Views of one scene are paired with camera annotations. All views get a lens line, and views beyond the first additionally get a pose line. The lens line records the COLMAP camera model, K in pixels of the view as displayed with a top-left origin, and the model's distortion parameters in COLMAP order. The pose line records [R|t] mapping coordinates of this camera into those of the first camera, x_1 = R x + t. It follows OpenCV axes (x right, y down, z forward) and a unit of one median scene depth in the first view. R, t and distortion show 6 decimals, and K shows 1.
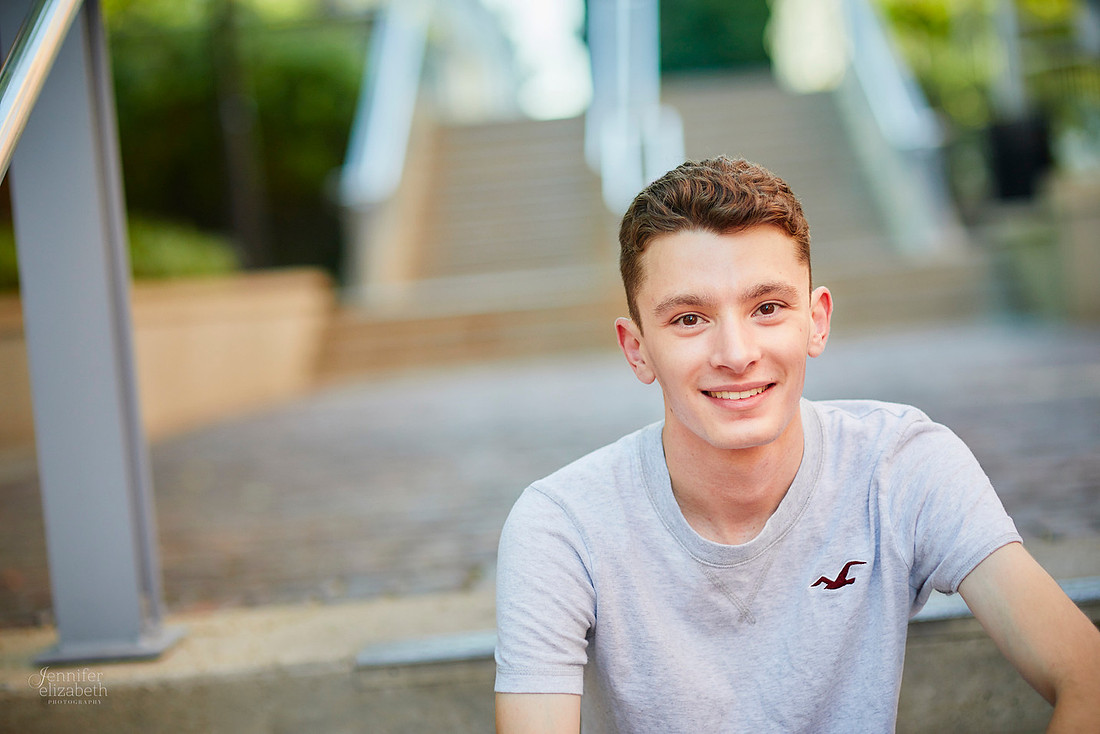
lens RADIAL K [[2652.8, 0, 550.0], [0, 2652.8, 367.0], [0, 0, 1]] dist [0.094229, 0.017716]
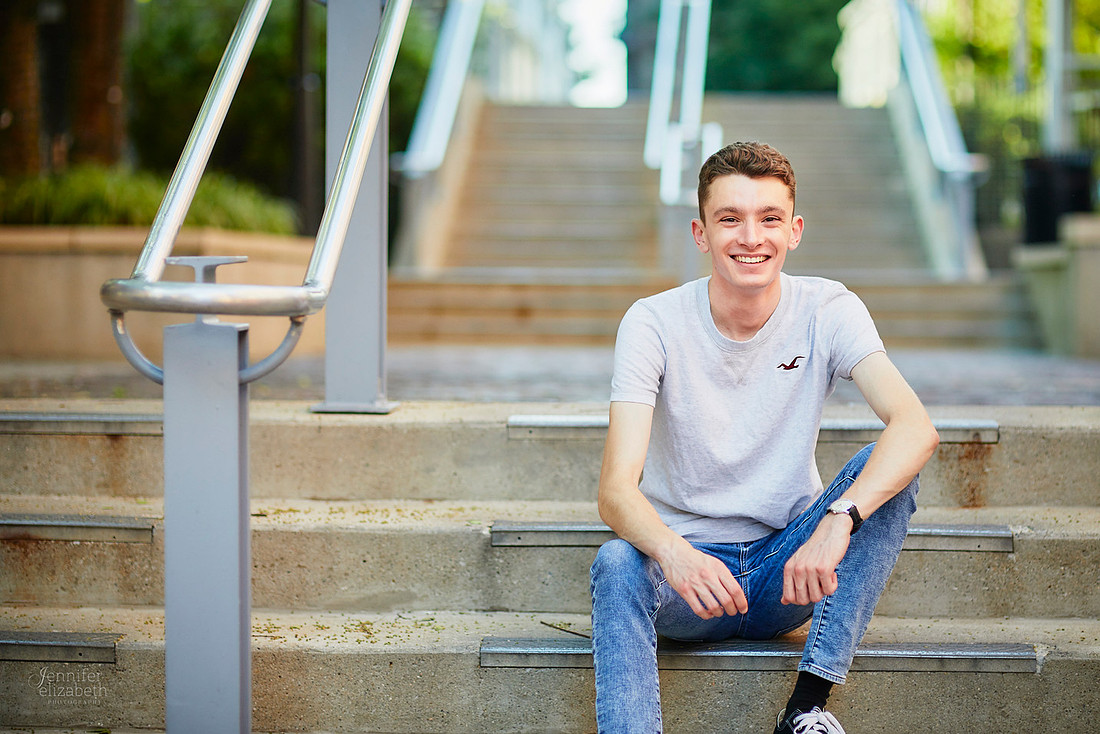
lens RADIAL K [[2890.2, 0, 550.0], [0, 2890.2, 367.0], [0, 0, 1]] dist [0.047375, 0.605624]
pose [[0.994648, 0.102640, 0.011880, -0.090586], [-0.102608, 0.994717, -0.003226, 0.105632], [-0.012148, 0.001990, 0.999924, -1.100716]]
